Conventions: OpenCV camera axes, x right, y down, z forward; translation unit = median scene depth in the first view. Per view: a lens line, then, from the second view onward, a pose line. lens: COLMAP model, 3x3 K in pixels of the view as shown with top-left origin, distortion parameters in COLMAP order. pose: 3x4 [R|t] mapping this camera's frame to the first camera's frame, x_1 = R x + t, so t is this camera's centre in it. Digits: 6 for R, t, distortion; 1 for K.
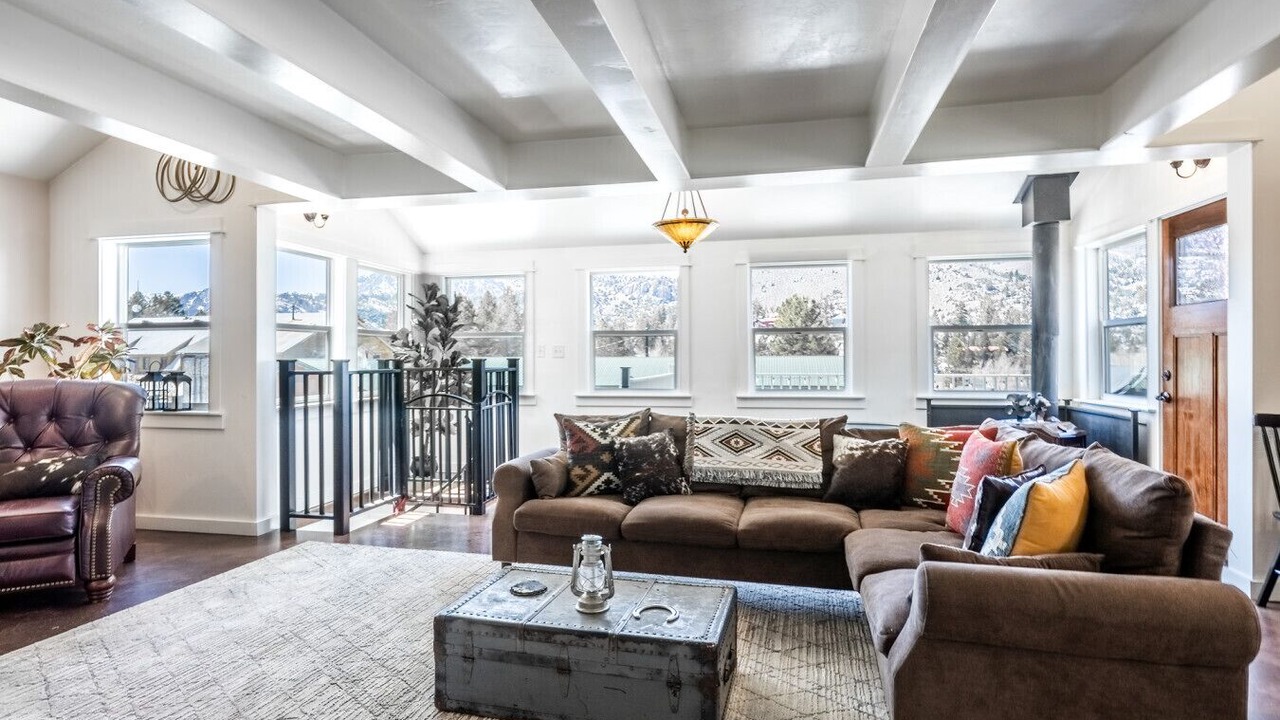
lens RADIAL K [[680.6, 0, 633.9], [0, 680.6, 361.1], [0, 0, 1]] dist [0.000378, -0.000180]
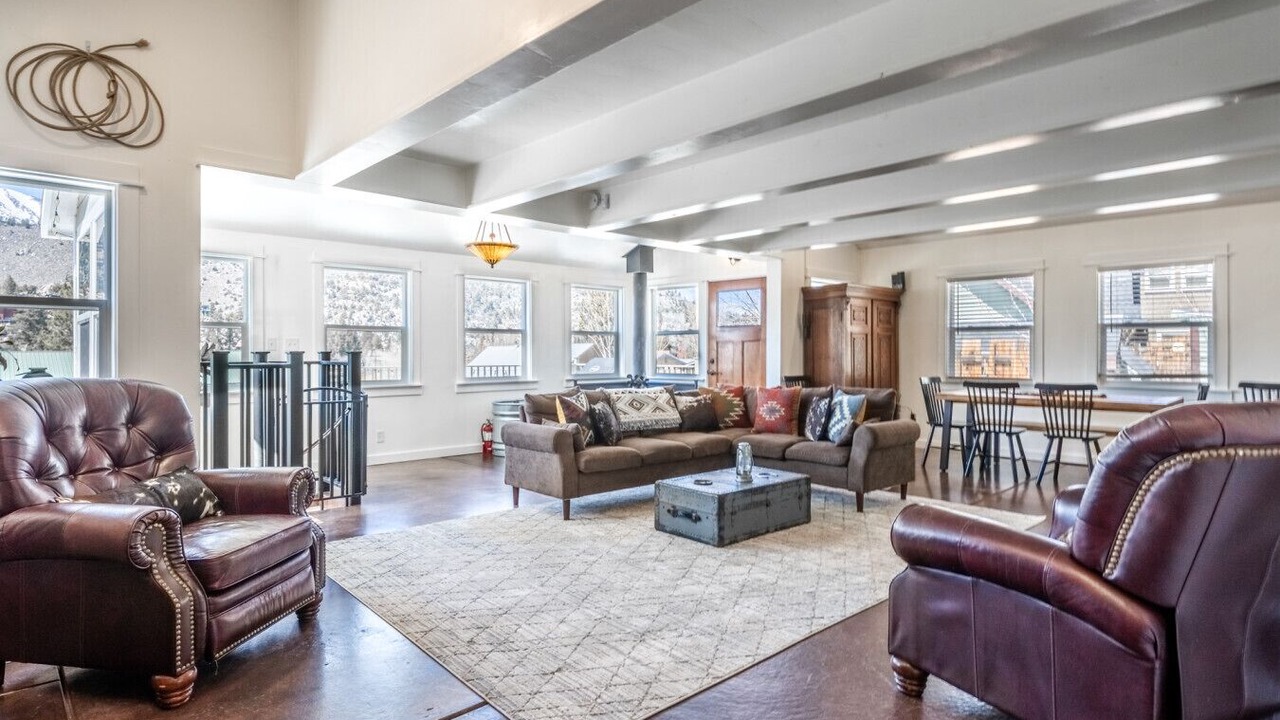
lens RADIAL K [[680.6, 0, 634.1], [0, 680.6, 355.1], [0, 0, 1]] dist [0.000378, -0.000180]
pose [[0.549239, -0.000336, 0.835665, -0.943683], [0.003303, 0.999993, -0.001770, 0.005818], [-0.835659, 0.003732, 0.549236, 0.102503]]
